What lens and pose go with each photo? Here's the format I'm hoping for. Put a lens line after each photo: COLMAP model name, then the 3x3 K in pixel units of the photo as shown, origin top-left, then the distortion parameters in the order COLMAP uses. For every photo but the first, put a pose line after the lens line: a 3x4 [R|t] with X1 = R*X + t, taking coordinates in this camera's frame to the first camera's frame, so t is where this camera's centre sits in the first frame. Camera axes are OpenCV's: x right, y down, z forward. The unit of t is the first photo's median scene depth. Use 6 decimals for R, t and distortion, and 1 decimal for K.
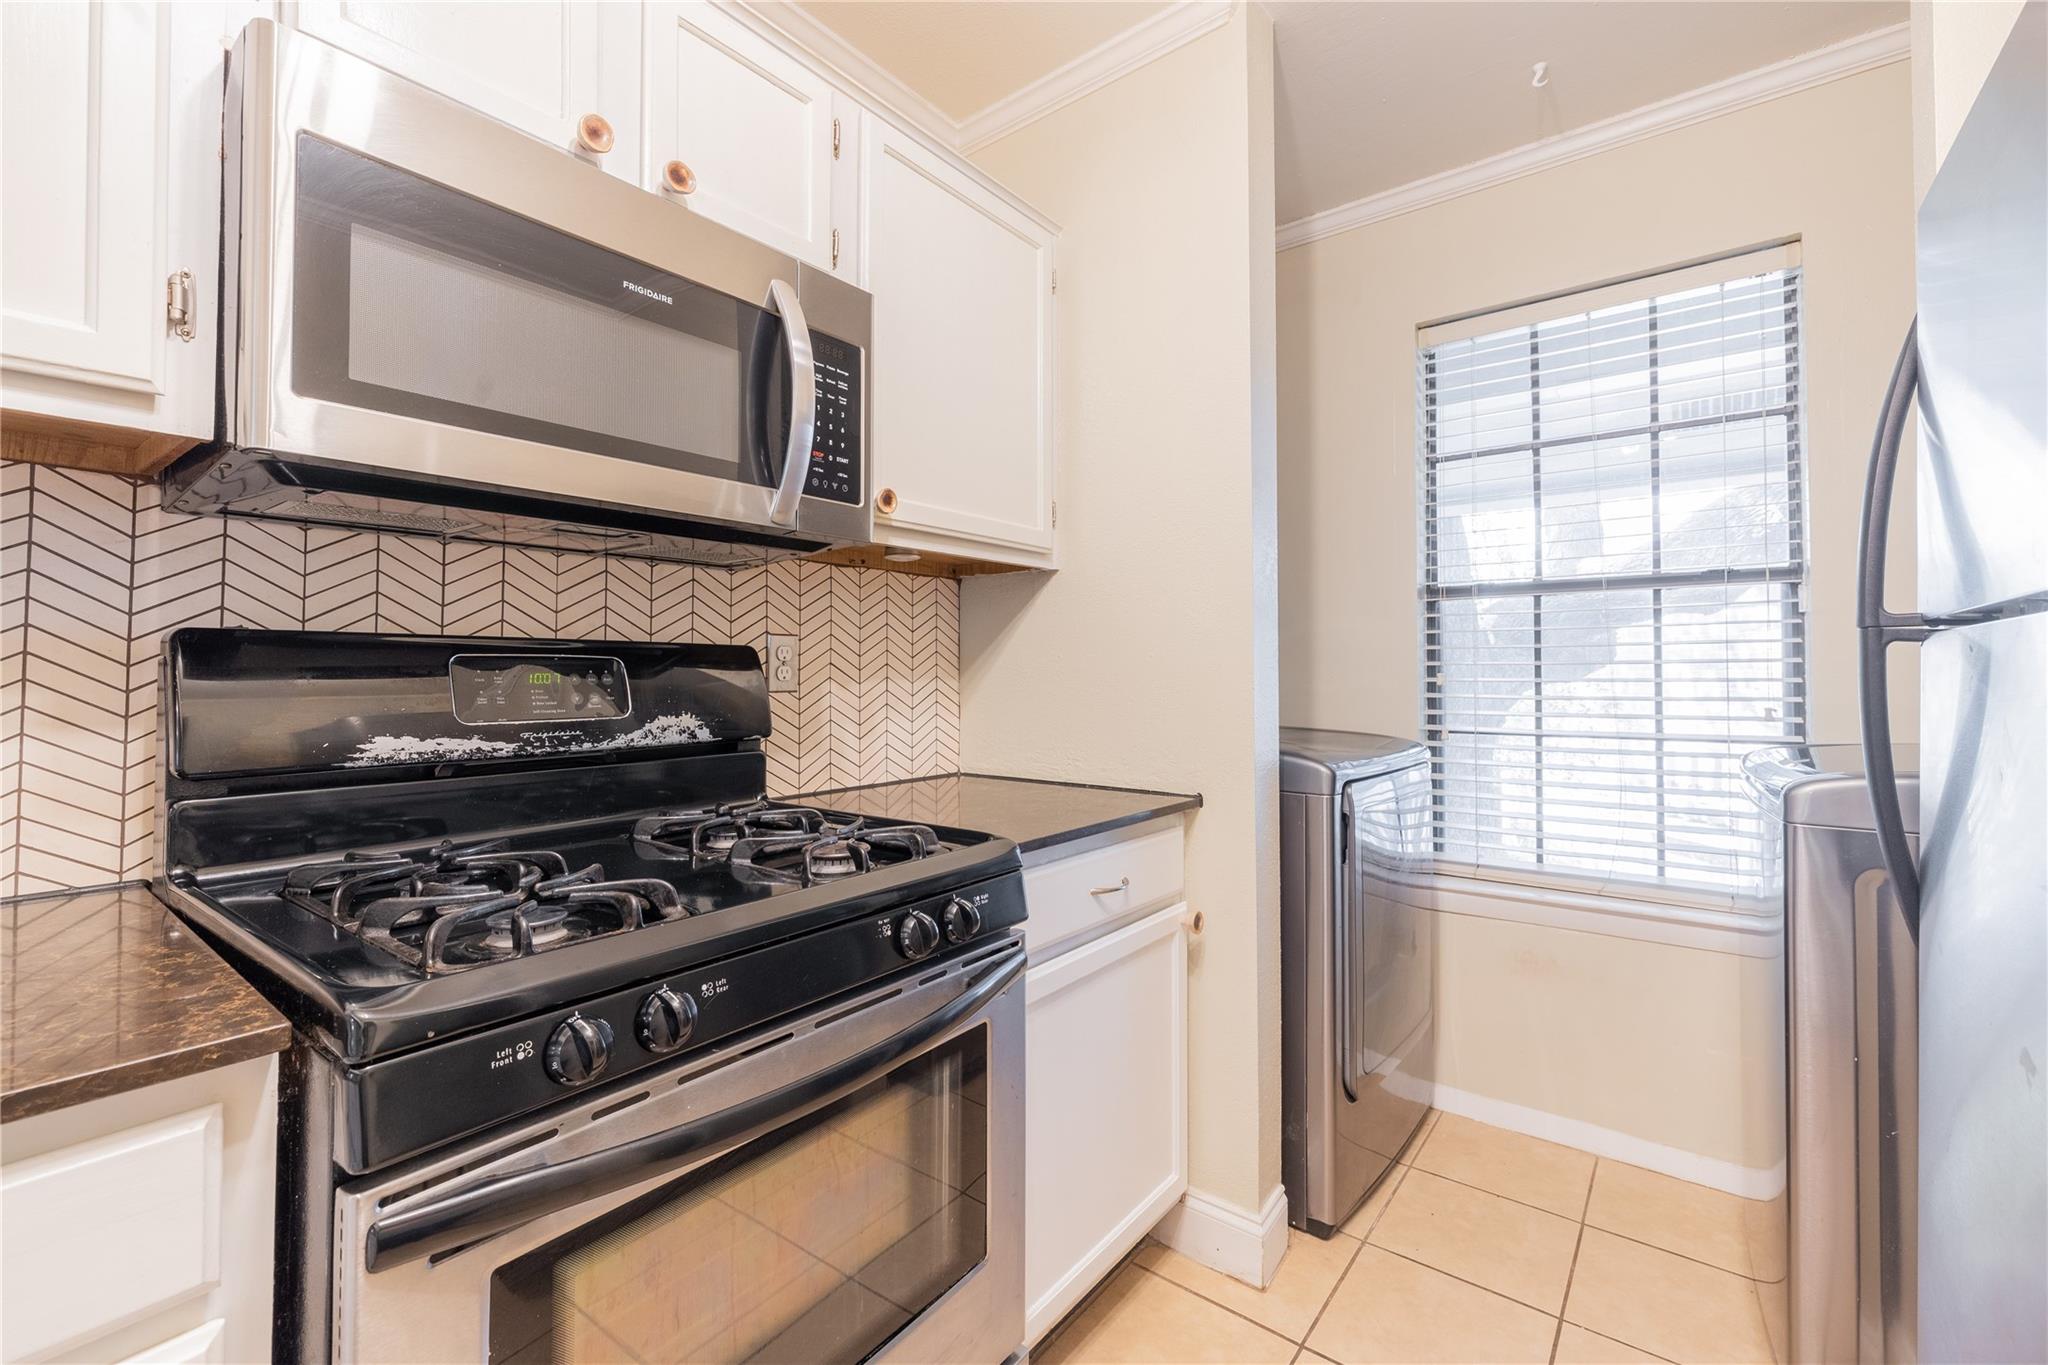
lens RADIAL K [[868.2, 0, 1028.6], [0, 868.2, 651.9], [0, 0, 1]] dist [0.001323, 0.000321]
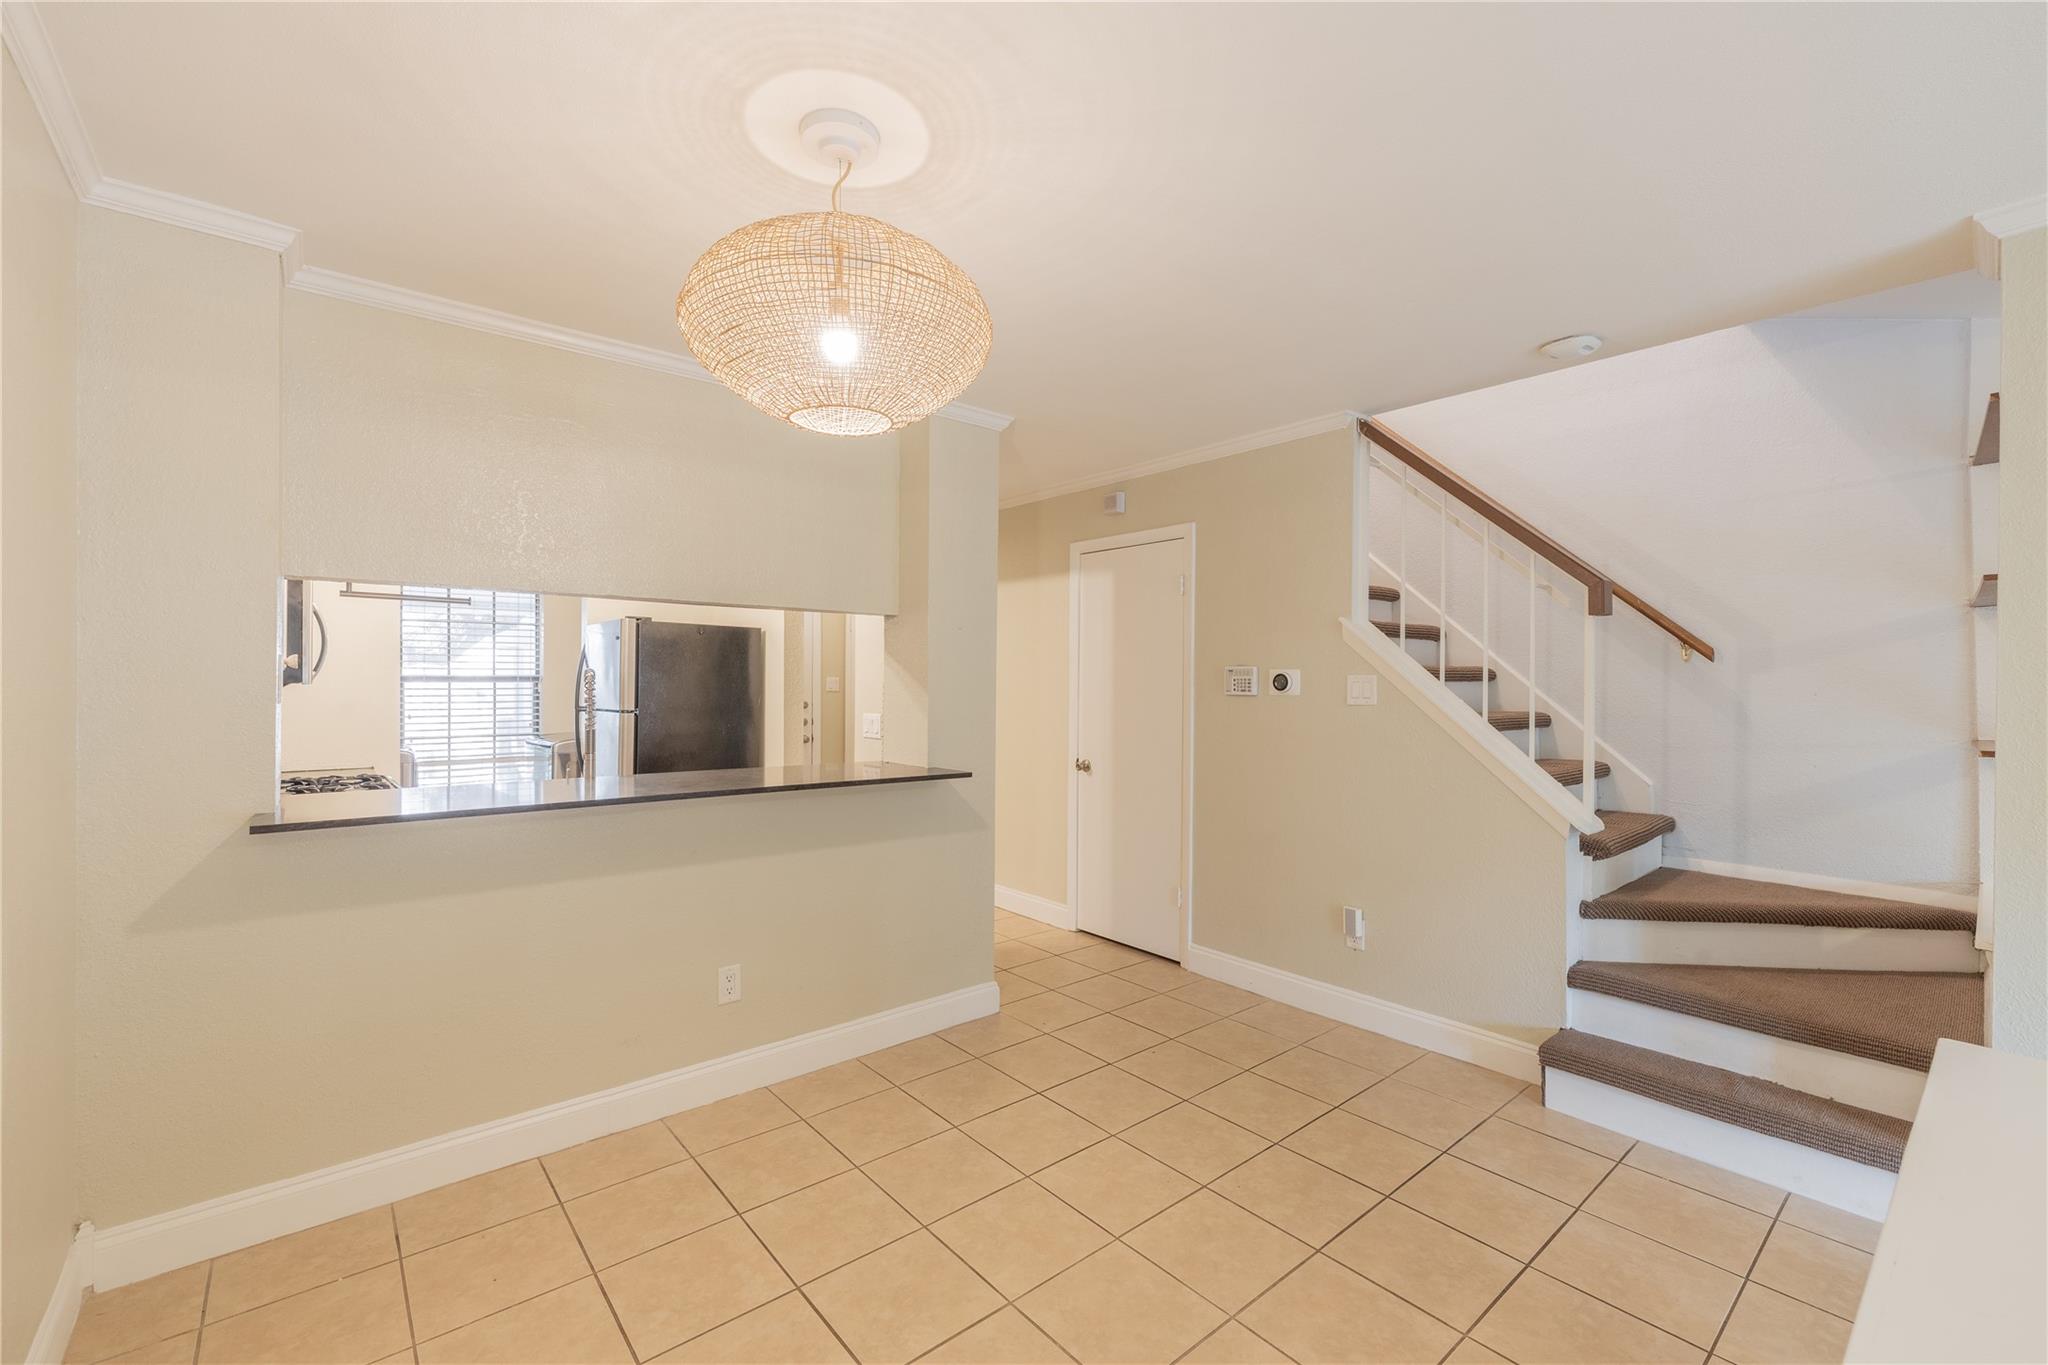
lens RADIAL K [[853.2, 0, 1018.9], [0, 853.2, 685.5], [0, 0, 1]] dist [-0.001178, 0.000151]
pose [[0.213976, -0.003170, 0.976834, -2.704919], [-0.029703, 0.999511, 0.009750, -0.236685], [-0.976387, -0.031101, 0.213778, -2.082350]]
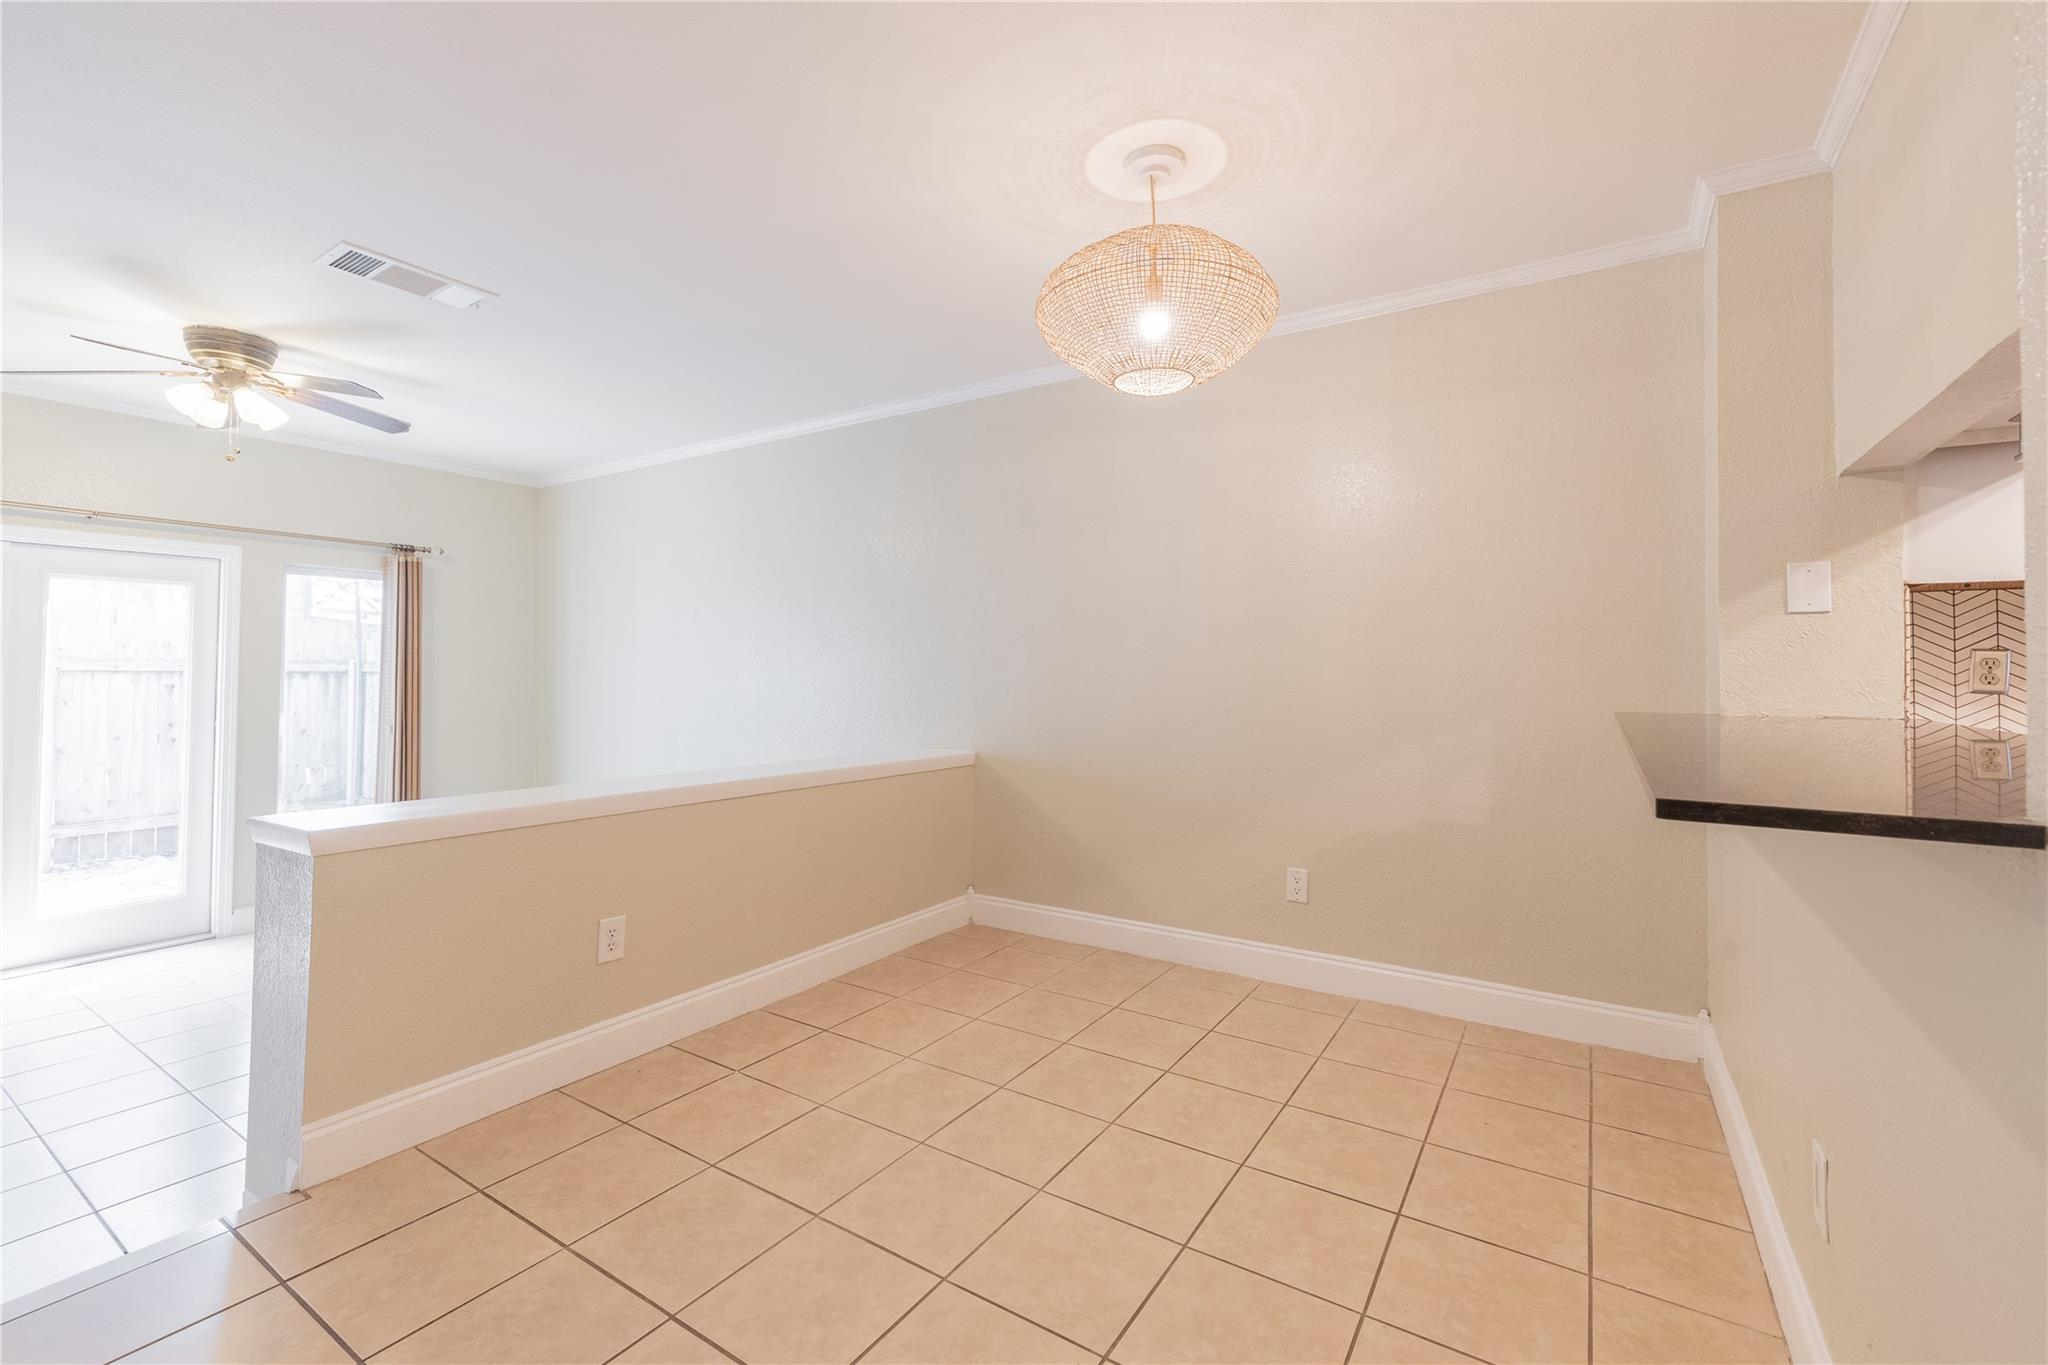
lens RADIAL K [[868.2, 0, 1028.6], [0, 868.2, 651.9], [0, 0, 1]] dist [0.001323, 0.000321]
pose [[0.089542, -0.022750, -0.995723, 0.349754], [0.020365, 0.999572, -0.021006, -0.050934], [0.995775, -0.018397, 0.089967, -1.920701]]
